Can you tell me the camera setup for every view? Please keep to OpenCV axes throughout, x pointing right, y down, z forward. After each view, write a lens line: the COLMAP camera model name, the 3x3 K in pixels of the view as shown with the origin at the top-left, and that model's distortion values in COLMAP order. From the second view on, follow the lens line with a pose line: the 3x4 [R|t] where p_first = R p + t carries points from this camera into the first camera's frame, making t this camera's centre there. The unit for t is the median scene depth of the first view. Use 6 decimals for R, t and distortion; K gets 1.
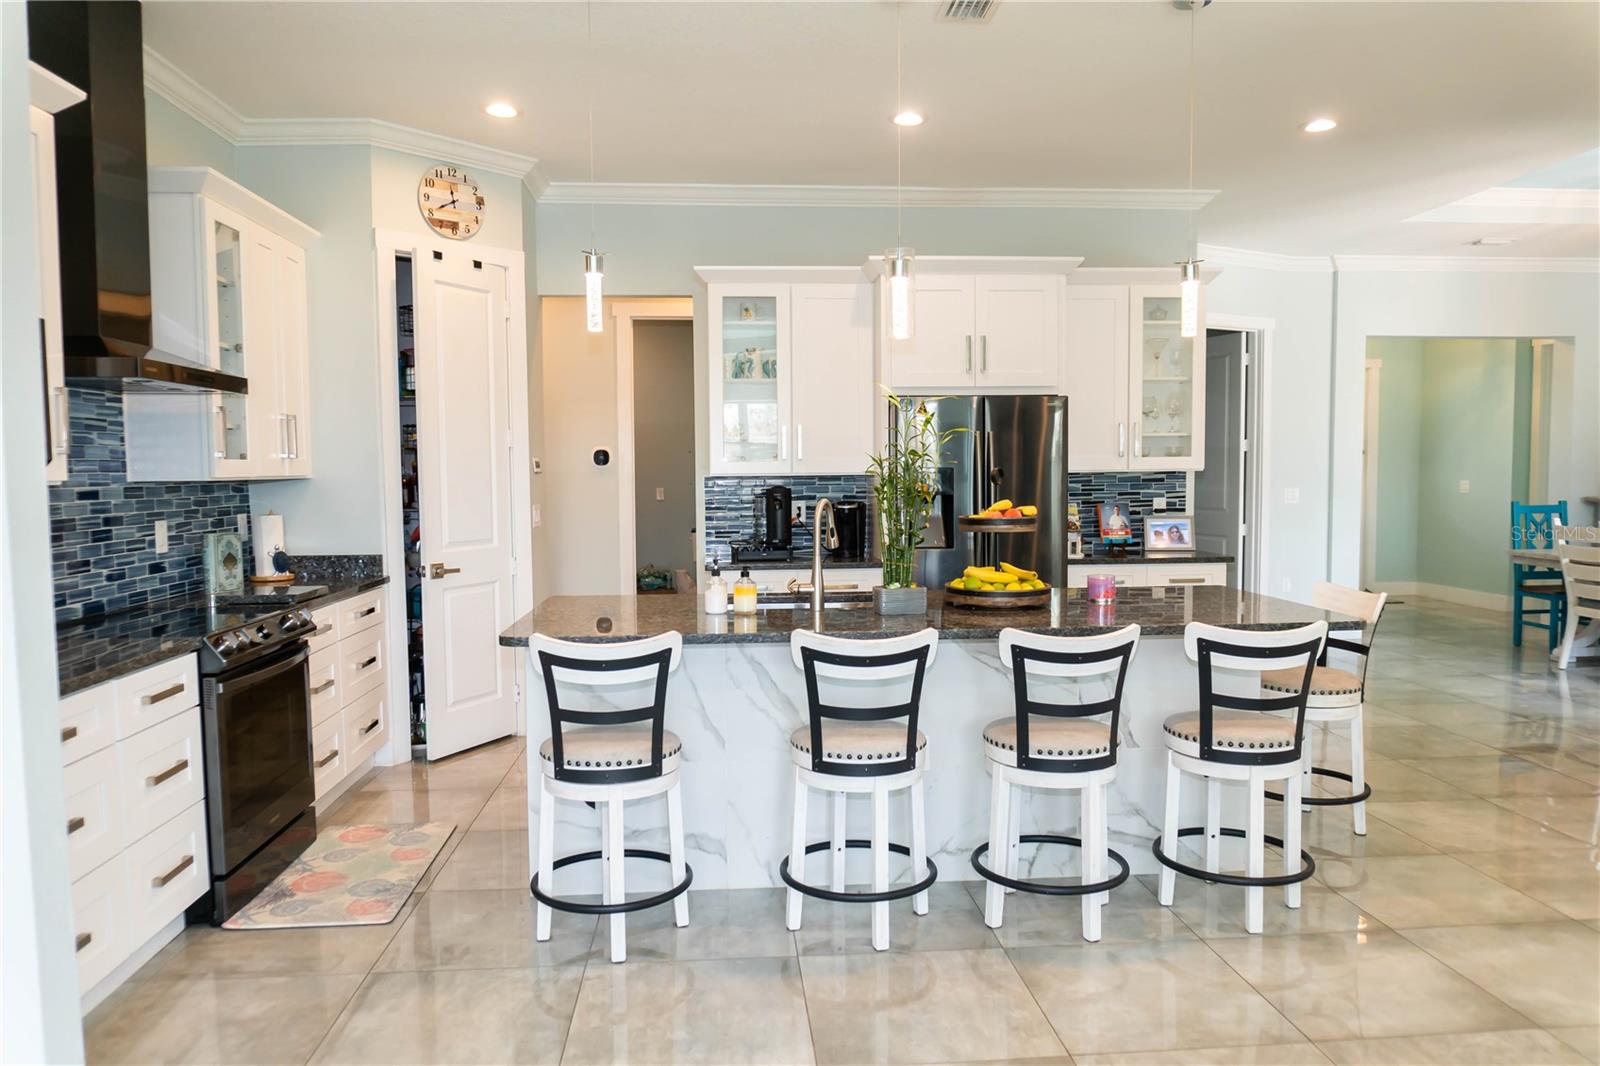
lens RADIAL K [[1084.6, 0, 800.0], [0, 1084.6, 533.0], [0, 0, 1]] dist [-0.005472, -0.002768]
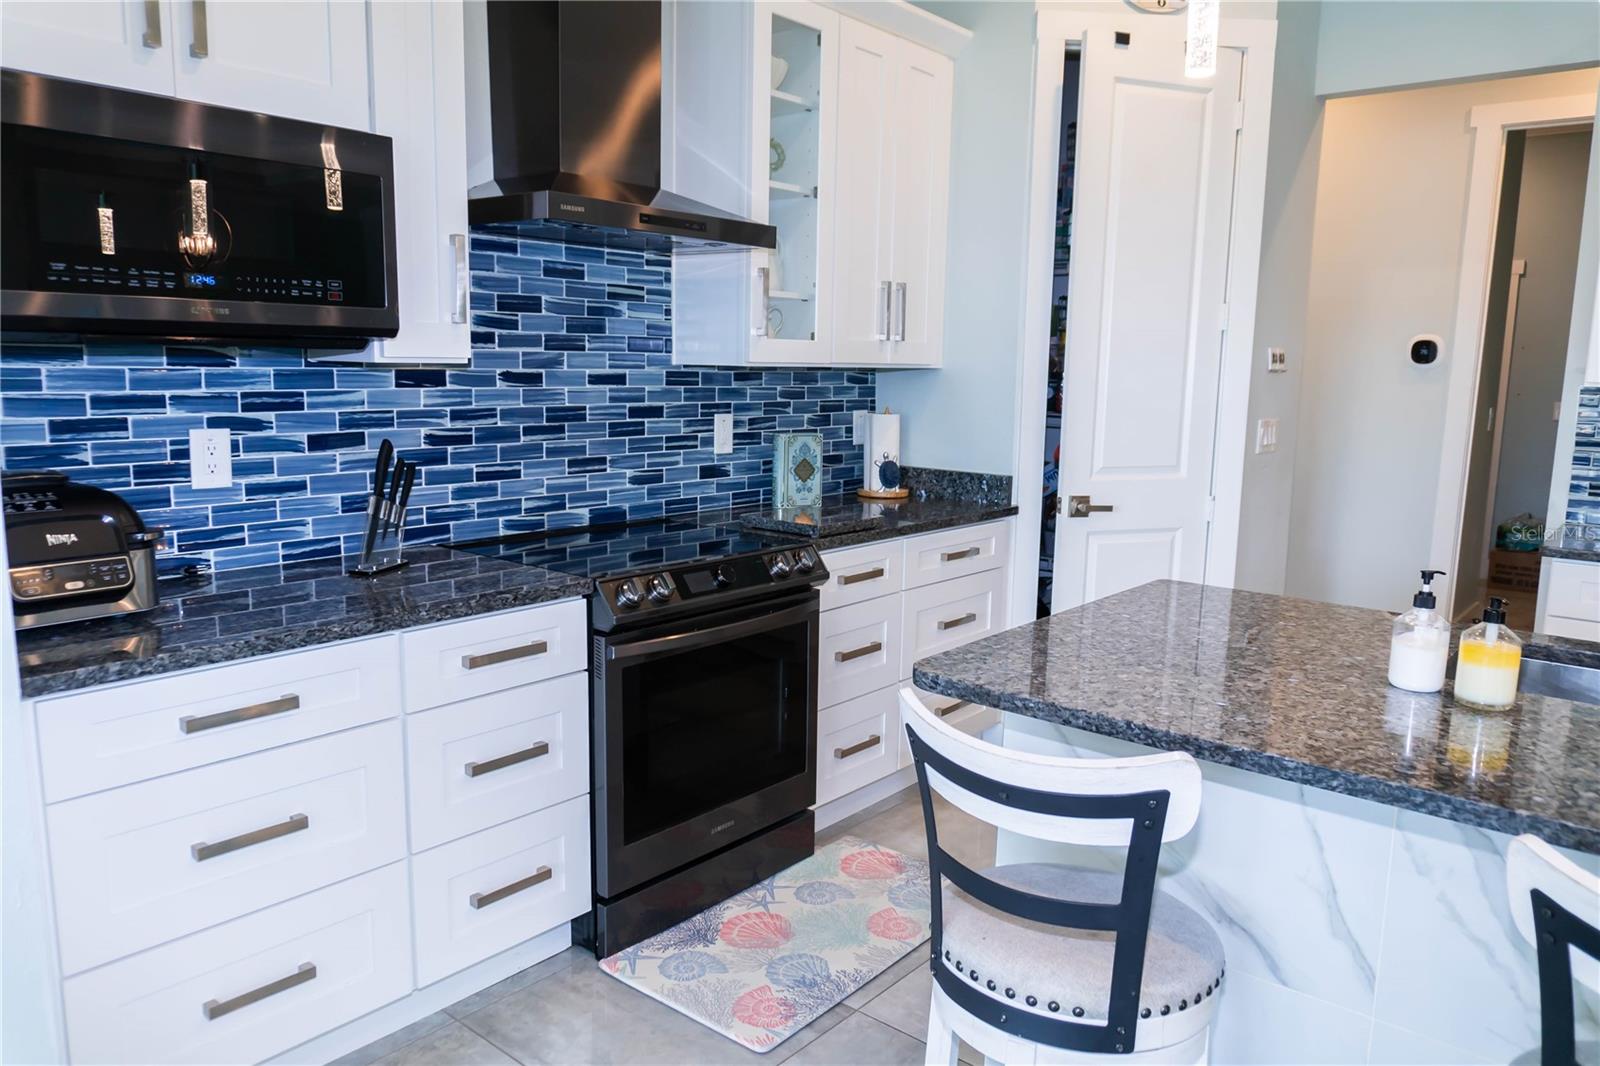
lens RADIAL K [[1121.1, 0, 800.0], [0, 1121.1, 533.0], [0, 0, 1]] dist [-0.004838, -0.003273]
pose [[0.714312, 0.128654, -0.687900, 0.049758], [-0.066931, 0.991010, 0.115842, -0.025624], [0.696619, -0.036705, 0.716502, 0.450328]]
